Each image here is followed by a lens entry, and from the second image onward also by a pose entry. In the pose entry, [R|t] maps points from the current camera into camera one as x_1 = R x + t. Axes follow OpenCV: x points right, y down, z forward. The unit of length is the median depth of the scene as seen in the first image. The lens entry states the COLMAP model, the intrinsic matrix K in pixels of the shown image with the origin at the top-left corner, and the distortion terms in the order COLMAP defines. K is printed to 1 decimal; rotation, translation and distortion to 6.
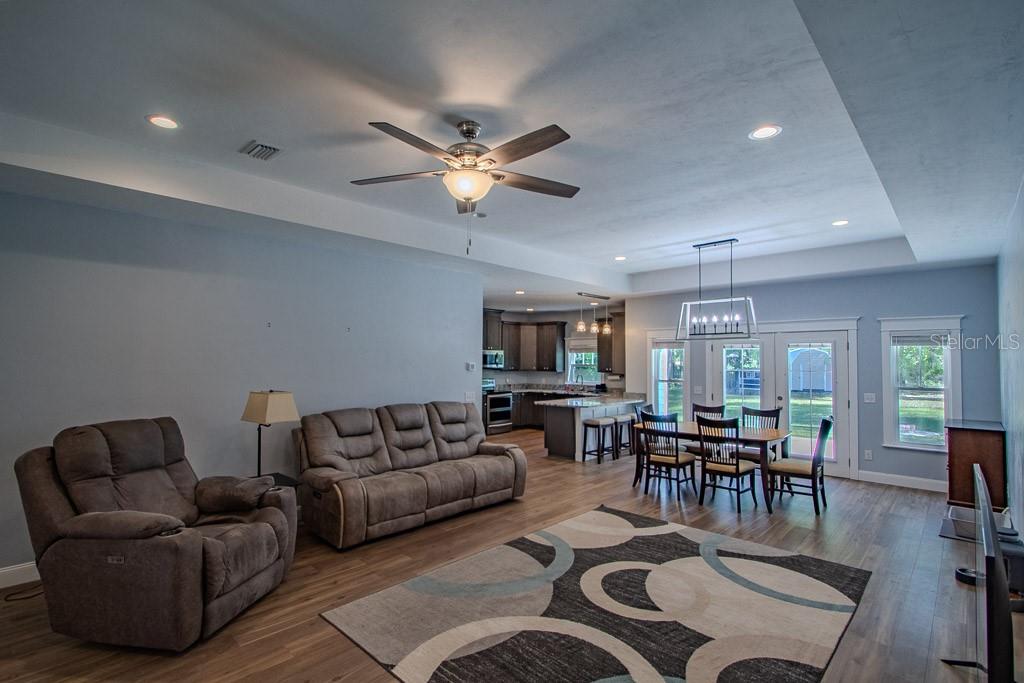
lens RADIAL K [[484.1, 0, 508.4], [0, 484.1, 344.3], [0, 0, 1]] dist [-0.012158, 0.000865]
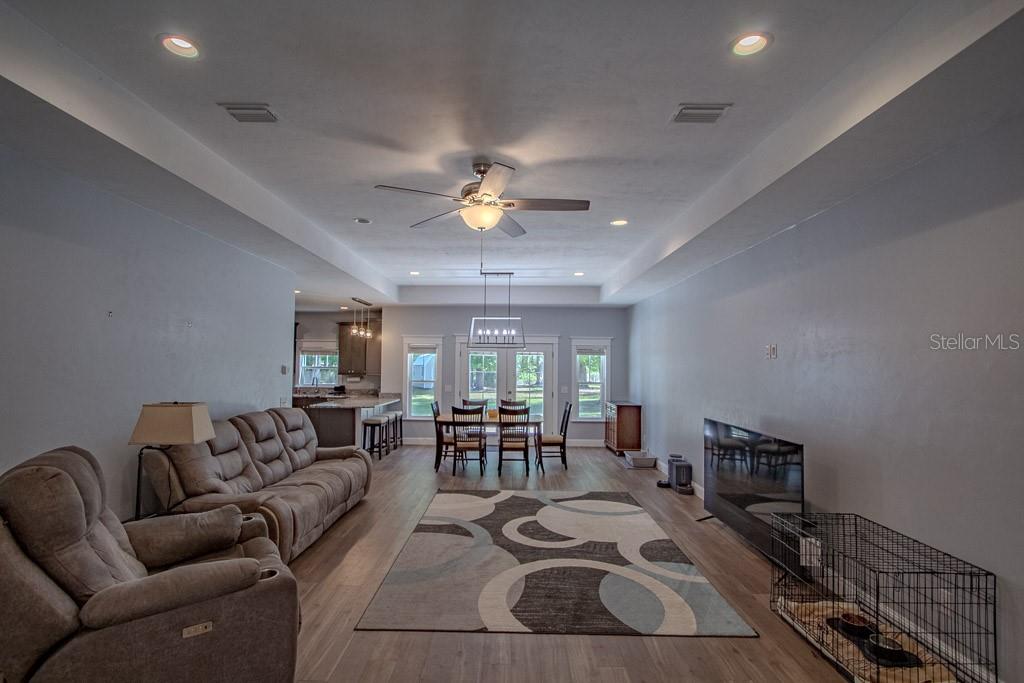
lens RADIAL K [[471.9, 0, 506.7], [0, 471.9, 345.1], [0, 0, 1]] dist [-0.013923, 0.001208]
pose [[0.732281, 0.031126, 0.680291, -0.408656], [-0.028993, 0.999474, -0.014520, -0.000493], [-0.680385, -0.009091, 0.732799, 0.055400]]
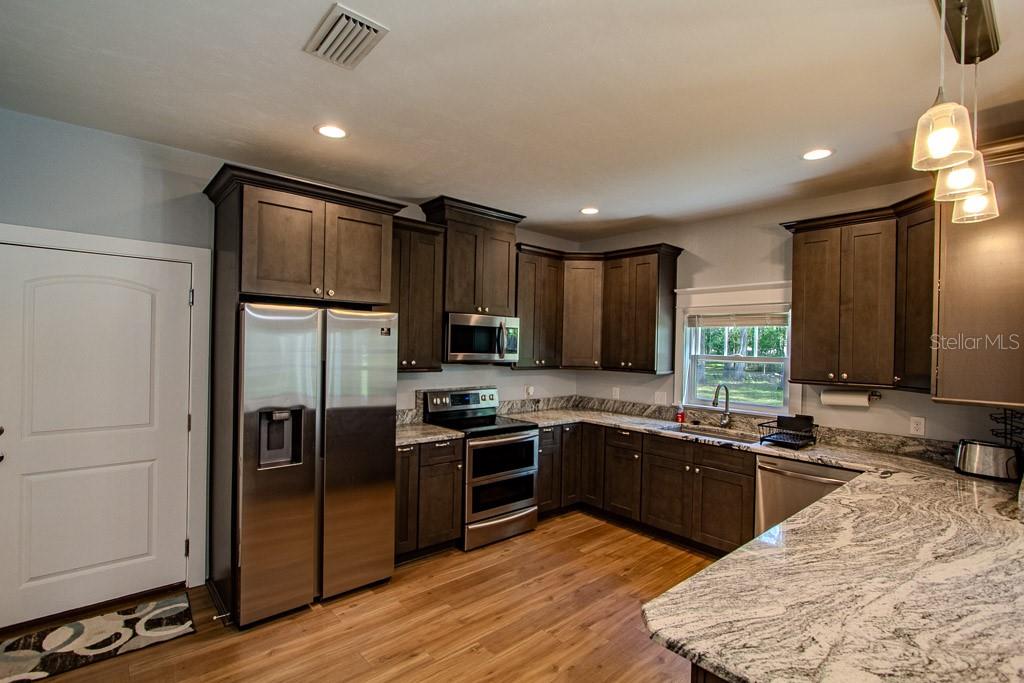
lens RADIAL K [[471.9, 0, 506.7], [0, 471.9, 345.1], [0, 0, 1]] dist [-0.013923, 0.001208]
pose [[0.995282, 0.015389, -0.095792, 0.031105], [-0.011913, 0.999254, 0.036749, 0.039150], [0.096286, -0.035435, 0.994723, 1.150070]]
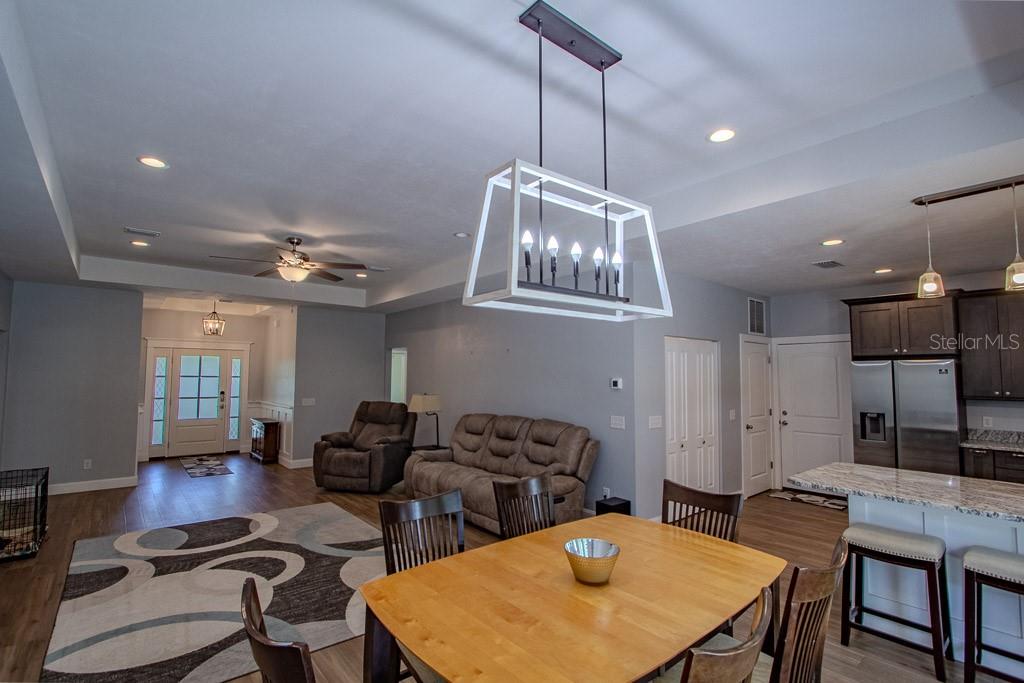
lens RADIAL K [[471.9, 0, 506.7], [0, 471.9, 345.1], [0, 0, 1]] dist [-0.013923, 0.001208]
pose [[-0.105658, -0.068510, -0.992040, 0.755782], [0.028736, 0.996997, -0.071913, 0.036093], [0.993987, -0.036106, -0.103372, 0.972787]]
